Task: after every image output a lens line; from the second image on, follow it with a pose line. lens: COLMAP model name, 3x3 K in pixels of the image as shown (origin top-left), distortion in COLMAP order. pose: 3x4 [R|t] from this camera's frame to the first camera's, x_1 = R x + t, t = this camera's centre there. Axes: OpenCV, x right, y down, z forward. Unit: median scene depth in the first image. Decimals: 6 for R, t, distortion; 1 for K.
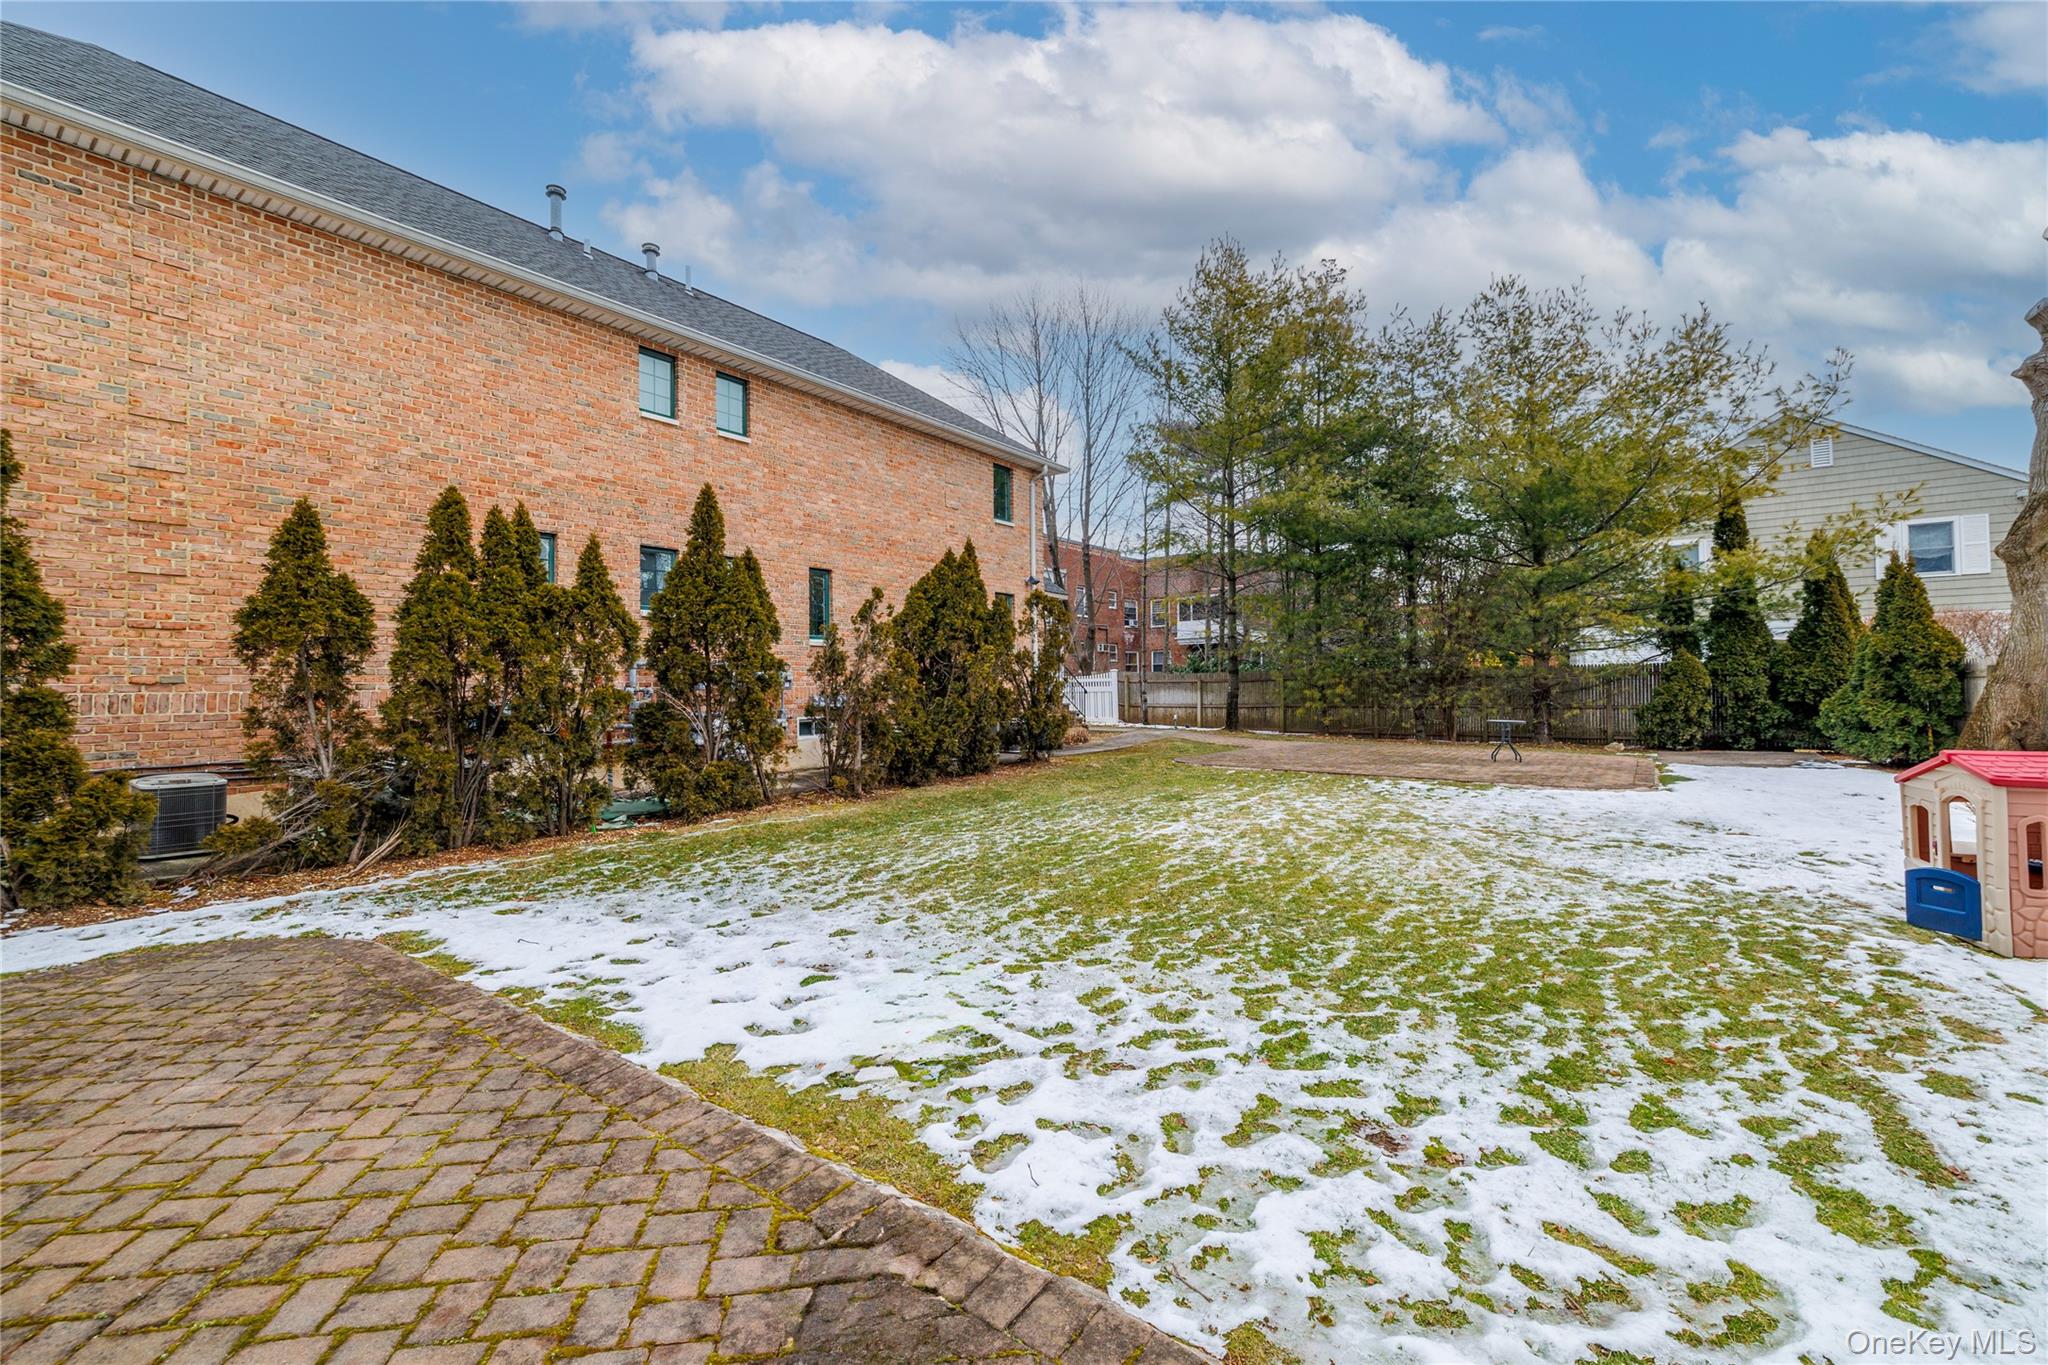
lens RADIAL K [[861.3, 0, 1014.7], [0, 861.3, 674.3], [0, 0, 1]] dist [-0.001779, 0.001209]
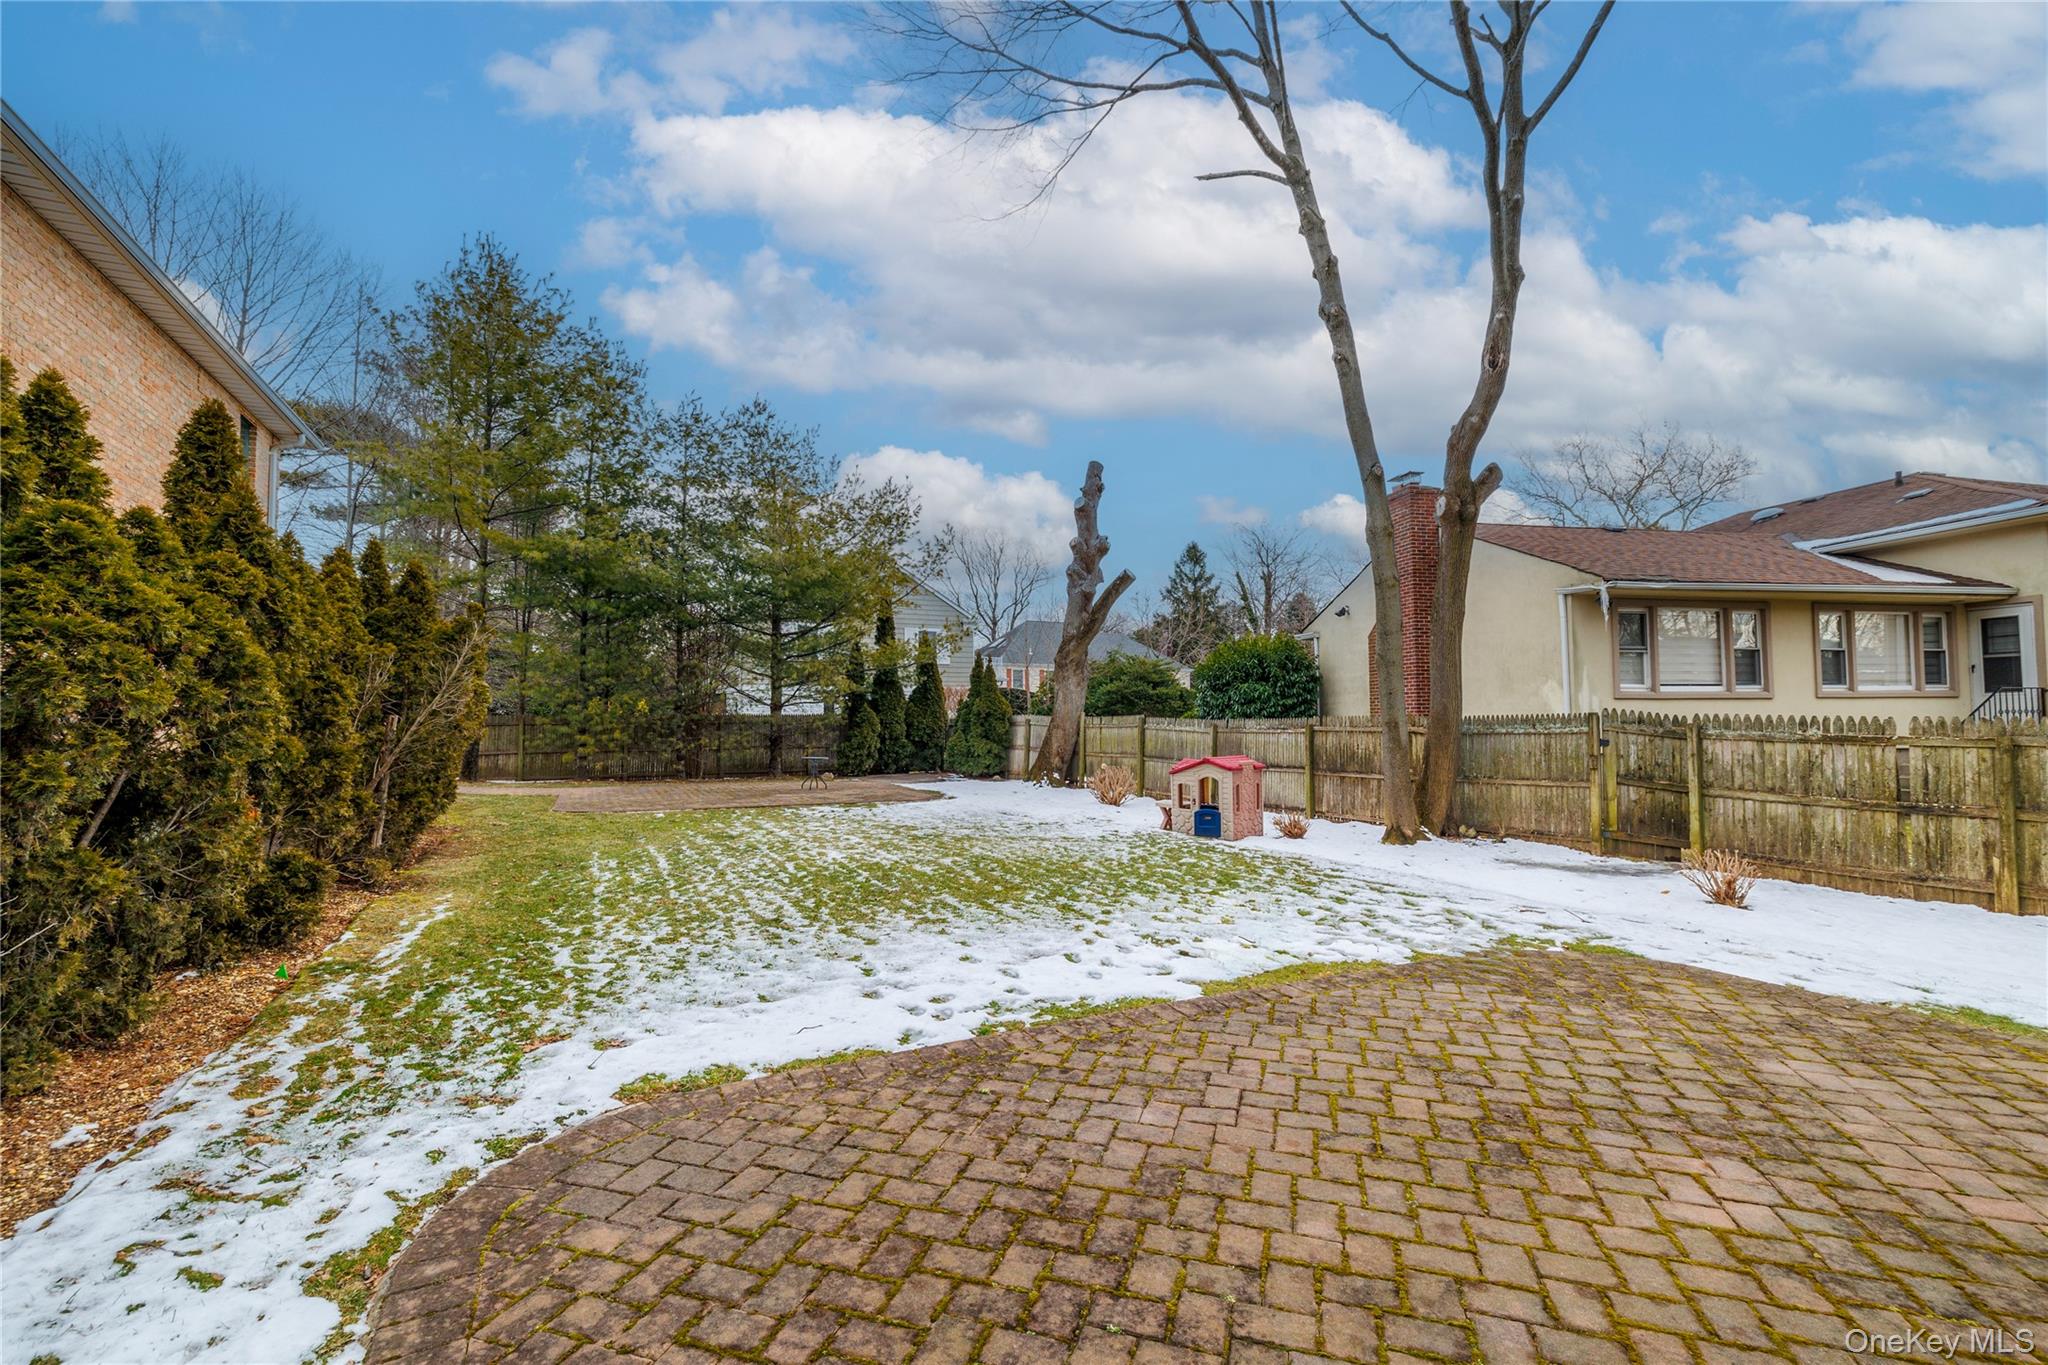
lens RADIAL K [[861.3, 0, 1014.7], [0, 861.3, 674.3], [0, 0, 1]] dist [-0.001779, 0.001209]
pose [[0.452793, 0.055530, 0.889885, -0.406206], [-0.008910, 0.998291, -0.057761, 0.001495], [-0.891571, 0.018225, 0.452513, 0.135747]]
